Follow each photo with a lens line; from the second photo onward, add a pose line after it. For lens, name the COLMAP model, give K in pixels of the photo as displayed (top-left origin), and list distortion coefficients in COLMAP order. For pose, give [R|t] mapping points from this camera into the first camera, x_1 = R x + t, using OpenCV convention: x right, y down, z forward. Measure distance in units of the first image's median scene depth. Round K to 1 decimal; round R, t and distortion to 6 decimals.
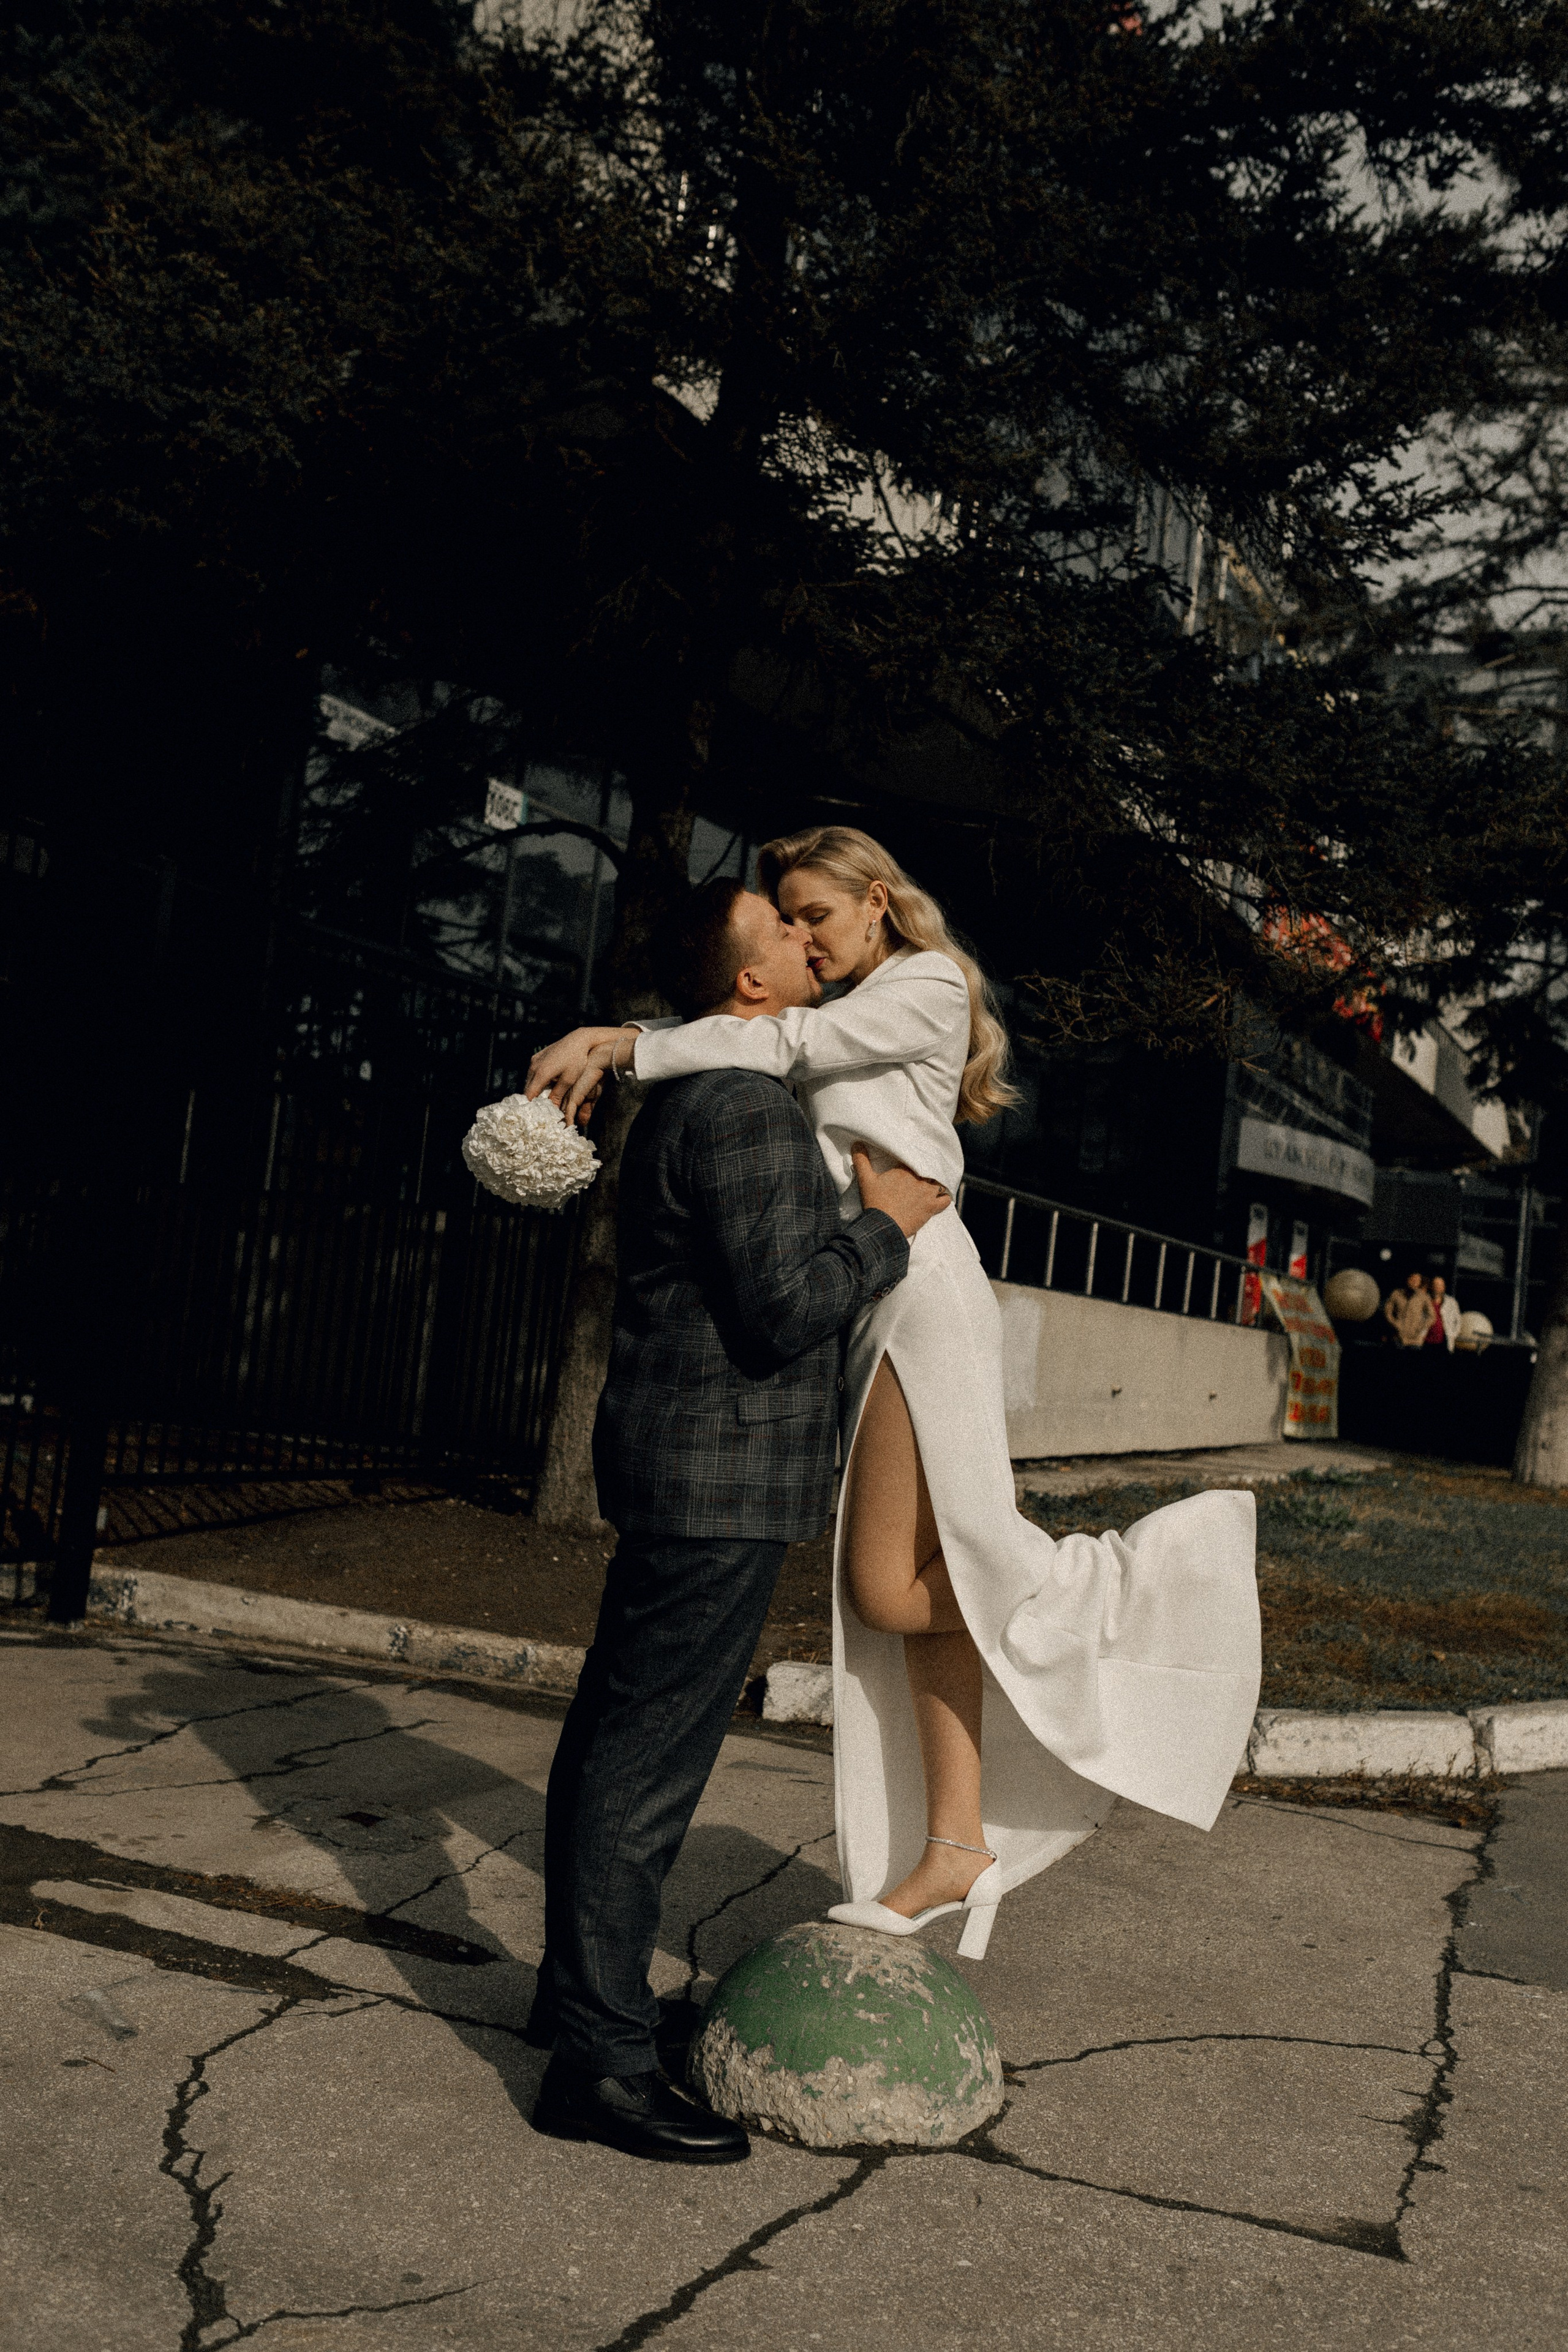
lens RADIAL K [[2311.2, 0, 777.7], [0, 2311.2, 1169.9], [0, 0, 1]] dist [-0.003965, 0.000000]
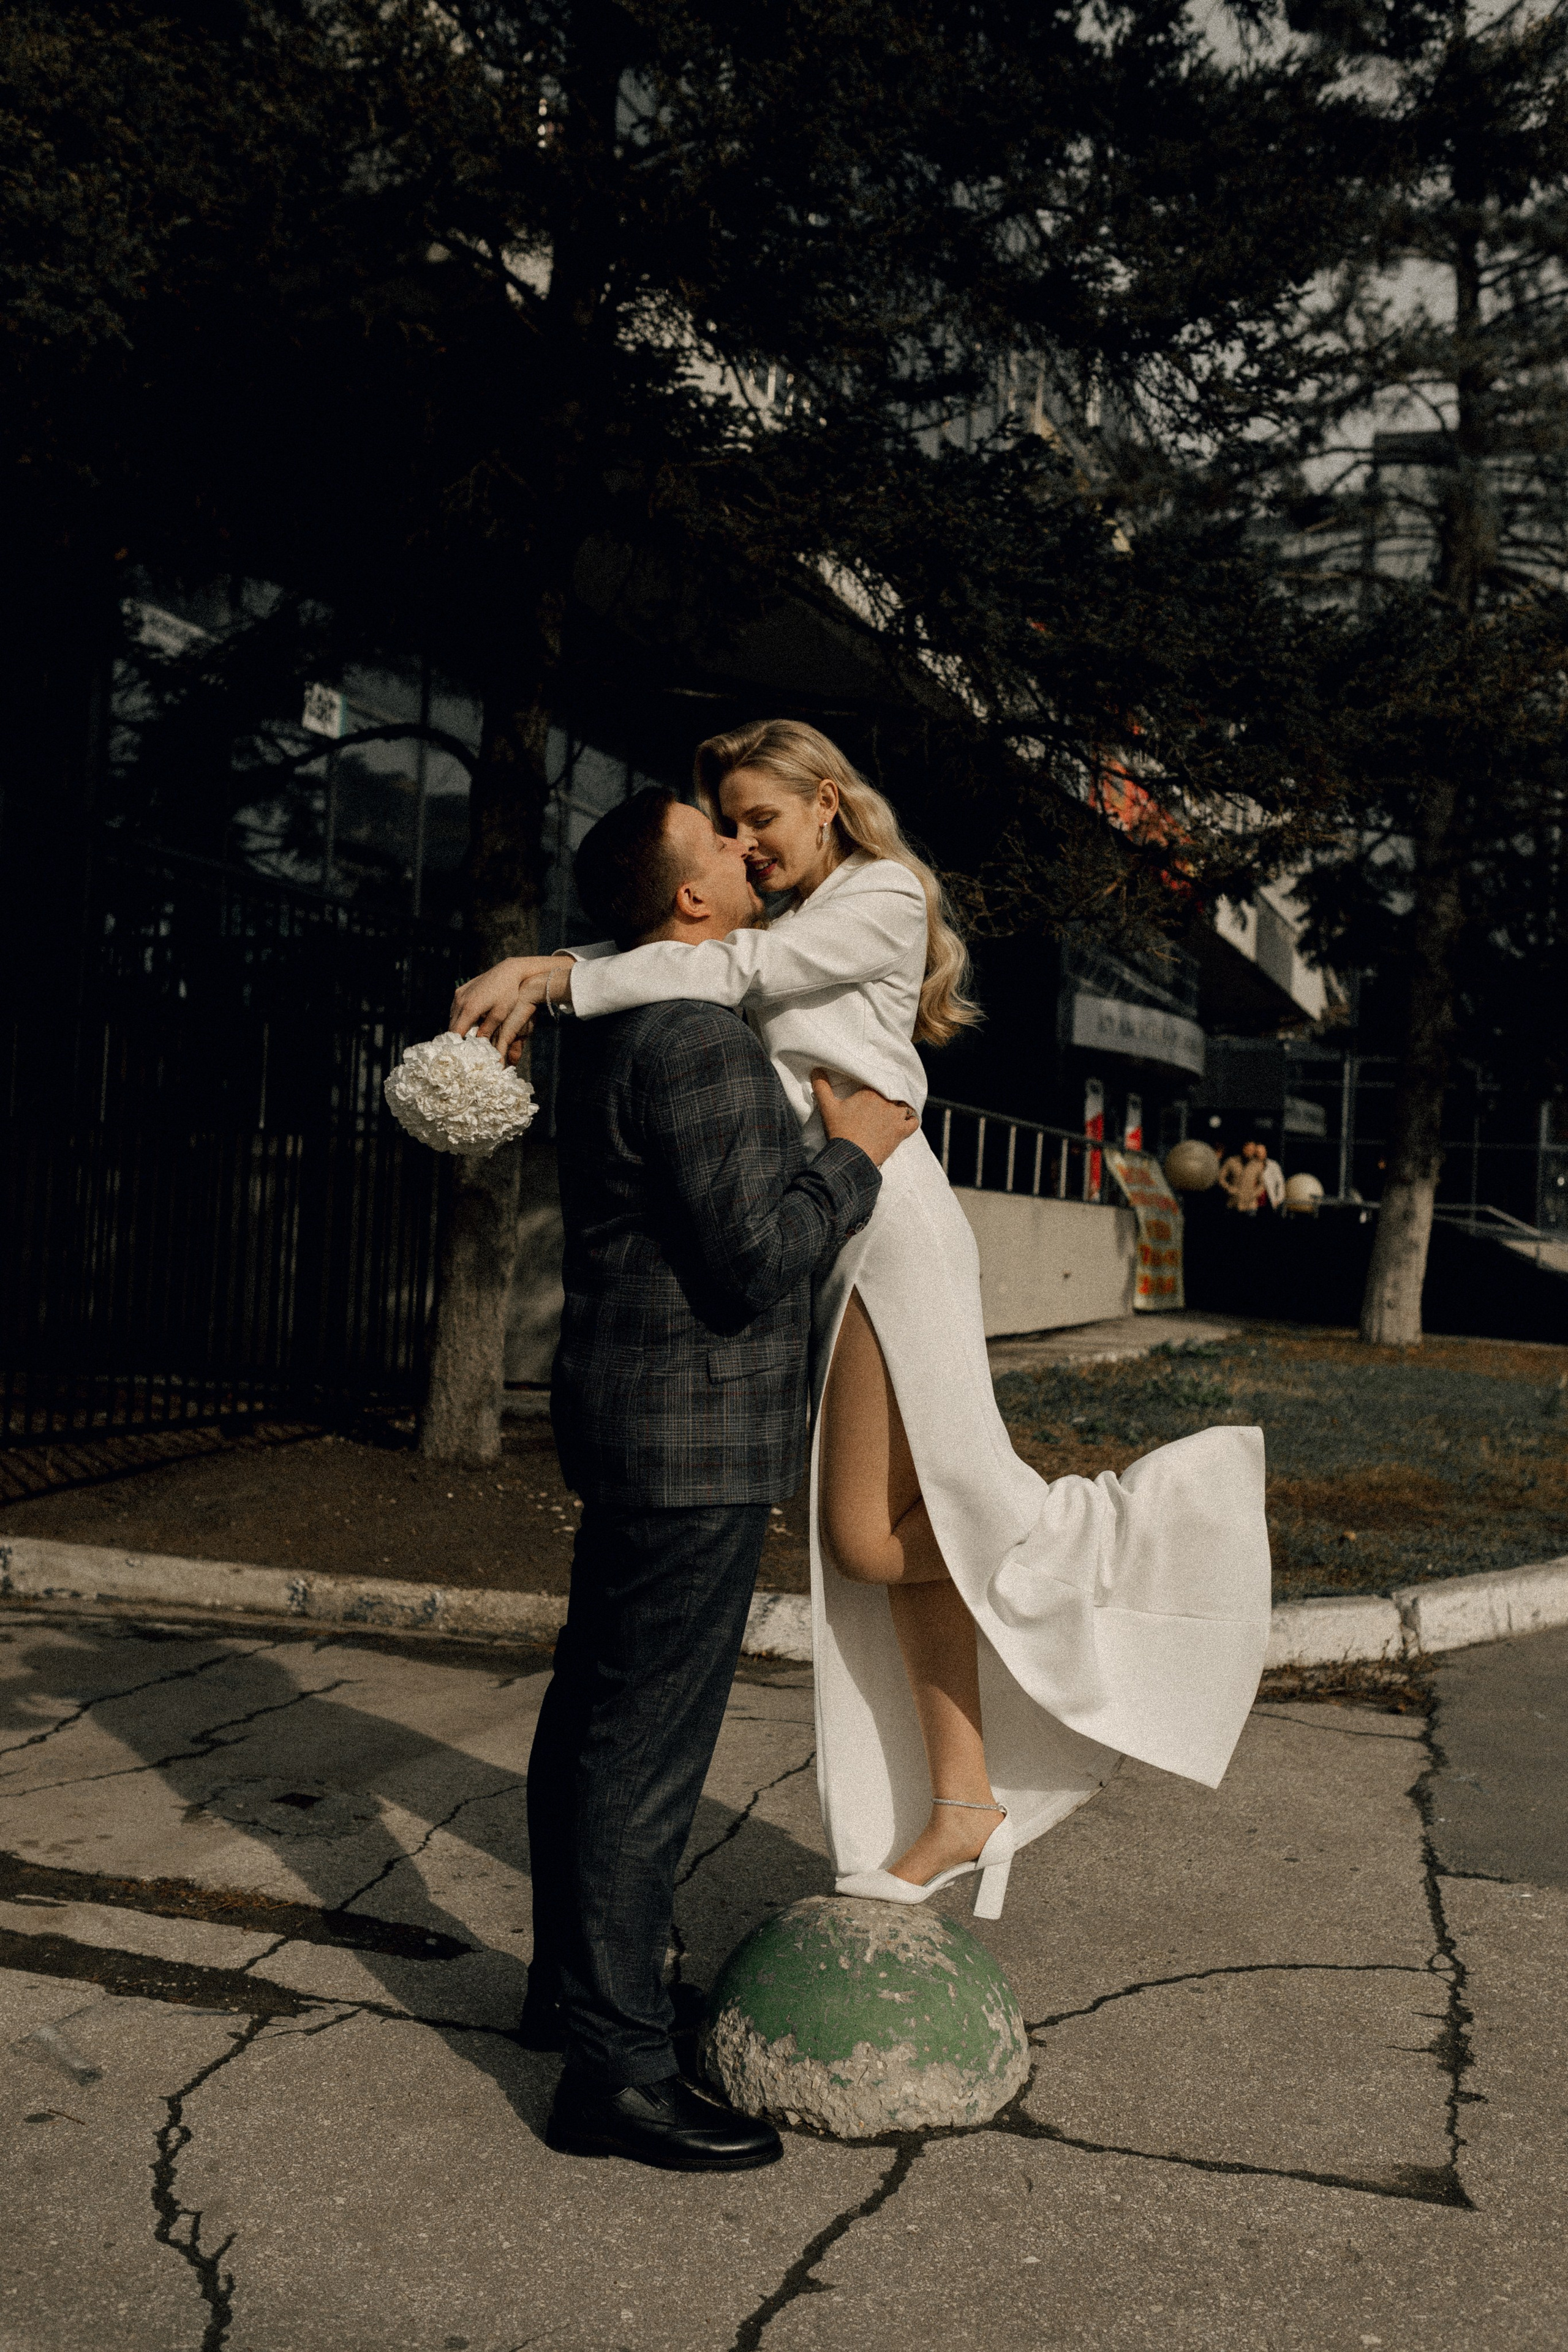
lens RADIAL K [[2311.2, 0, 796.6], [0, 2311.2, 1179.1], [0, 0, 1]] dist [-0.003965, 0.000000]
pose [[0.995052, -0.052848, 0.084138, -0.032576], [0.048401, 0.997365, 0.054043, -0.010552], [-0.086772, -0.049703, 0.994988, 0.041579]]
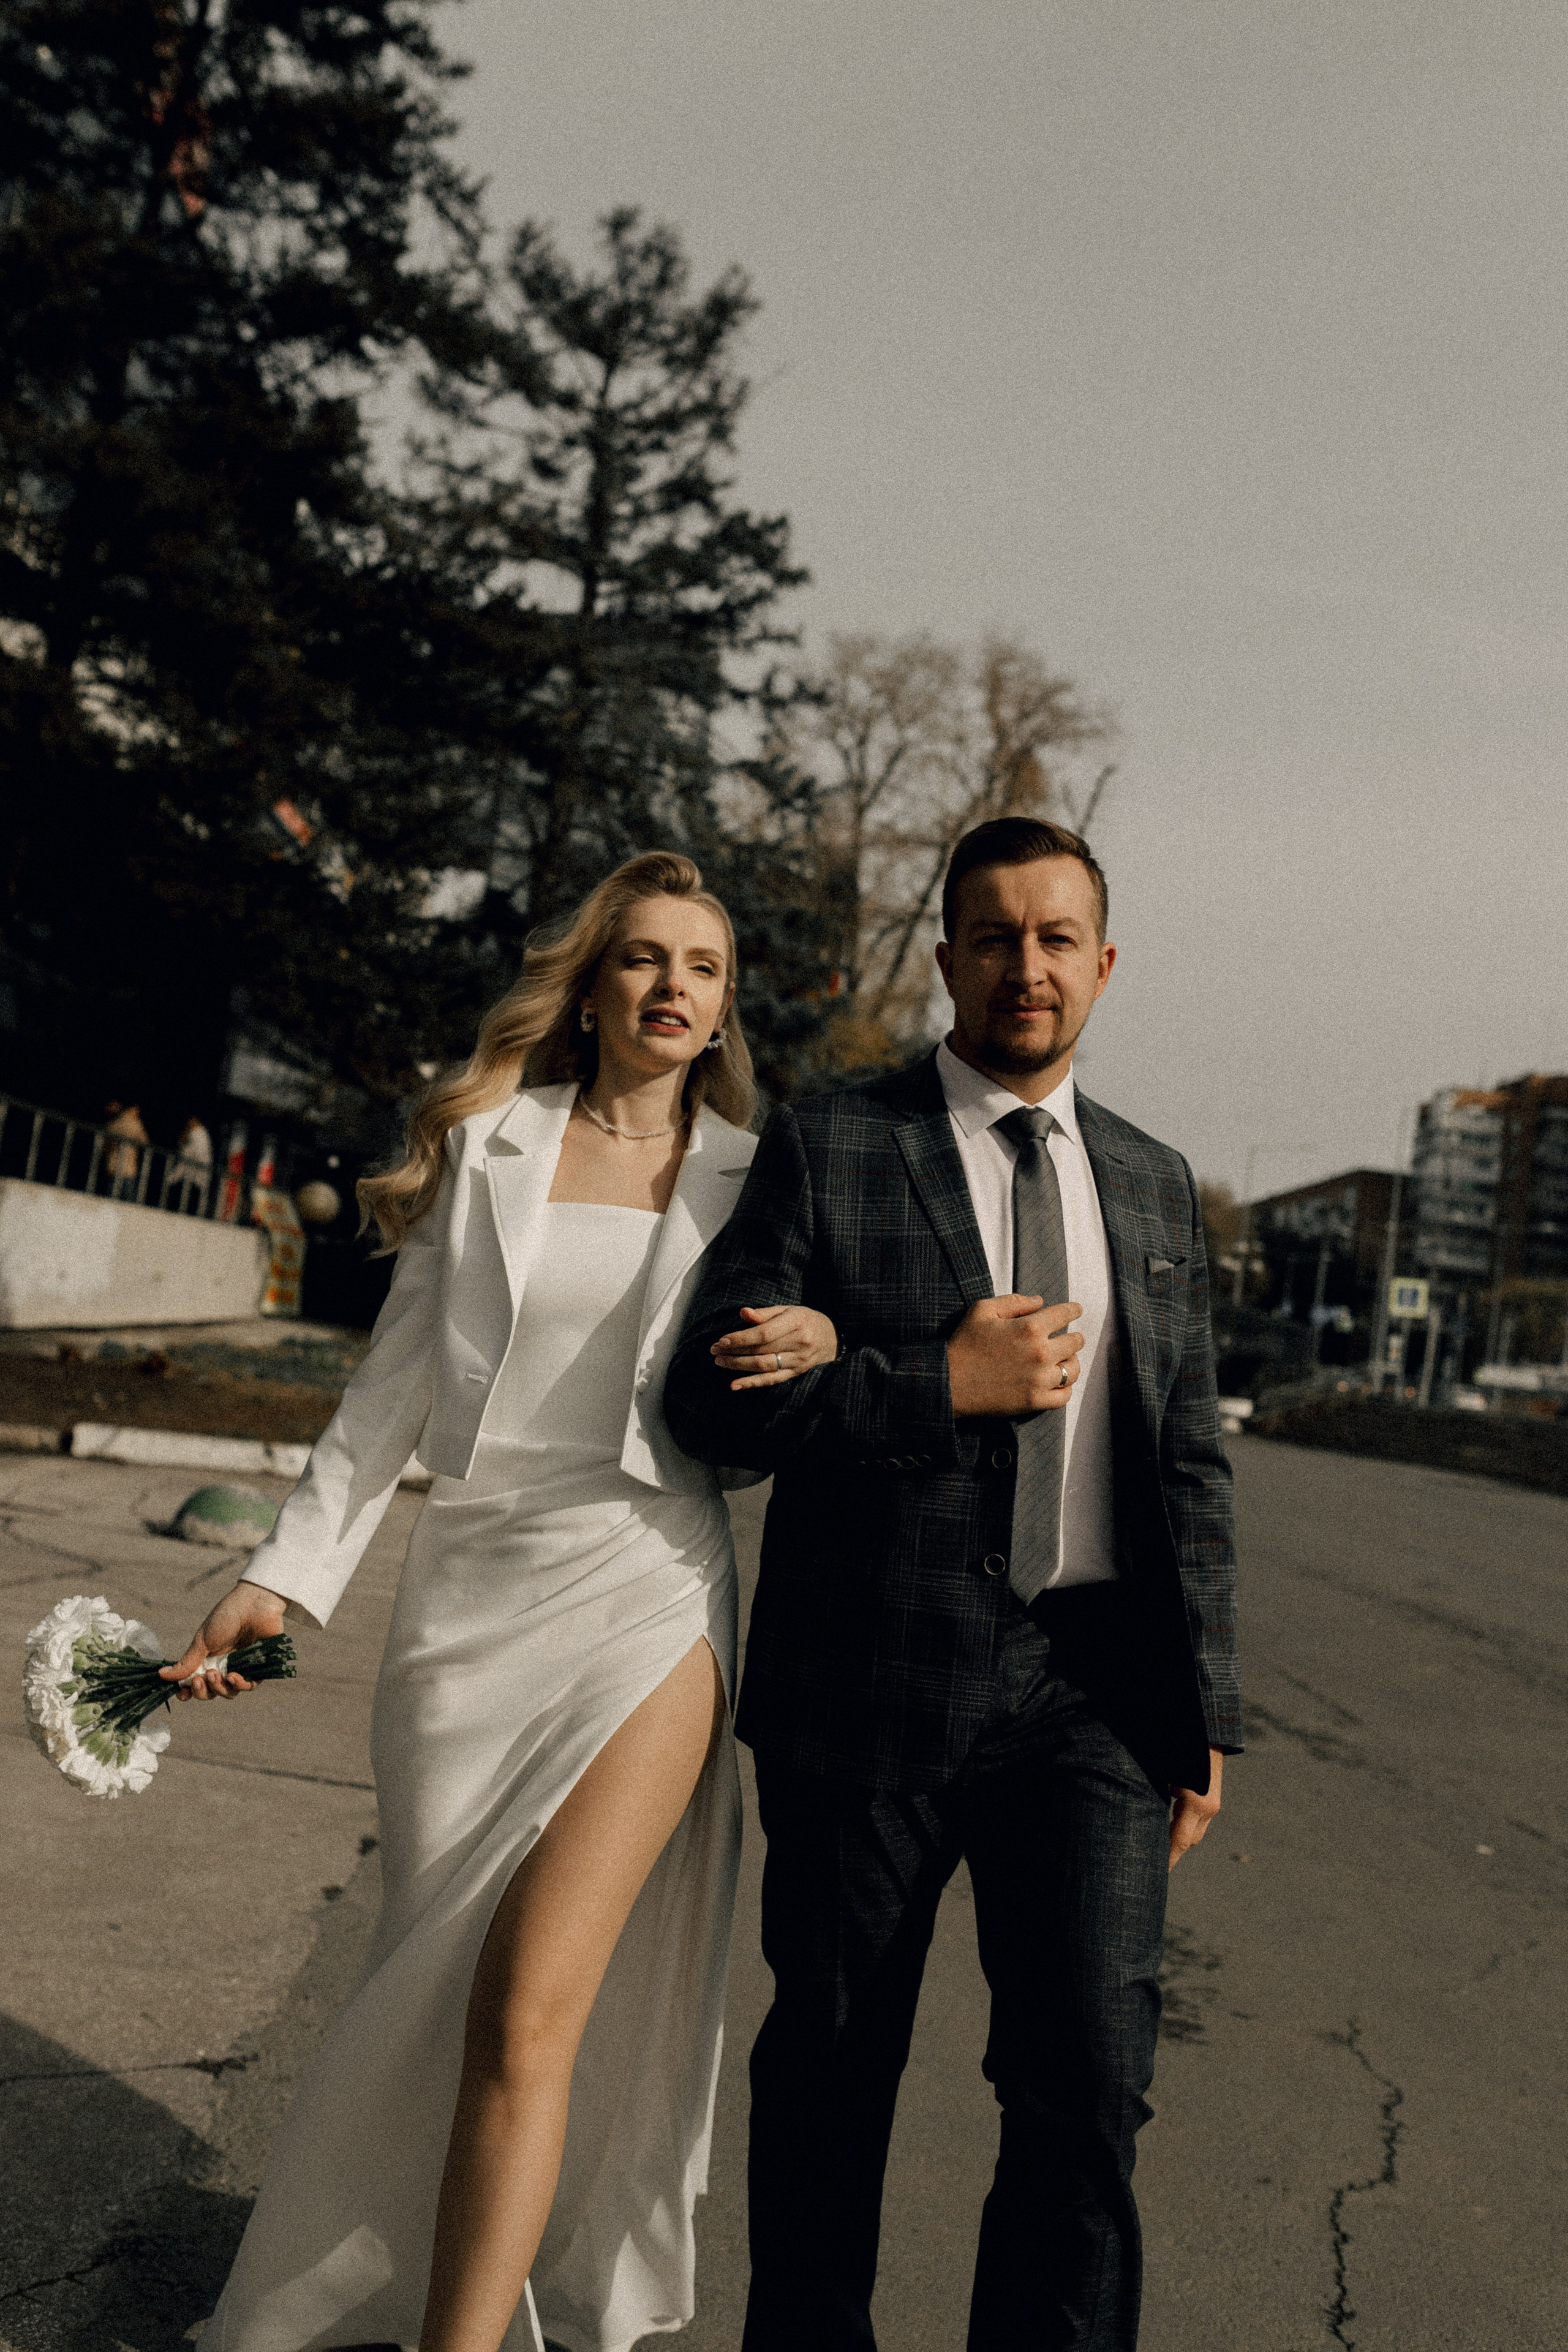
lens RADIAL K [[2311.2, 0, 879.0], [0, 2311.2, 1117.8], [0, 0, 1]] dist [-0.003965, 0.000000]
pose [[0.875304, 0.054428, 0.480500, -0.349336], [-0.067821, 0.997642, 0.010540, -0.098789], [-0.478793, -0.041813, 0.876931, -0.952502]]
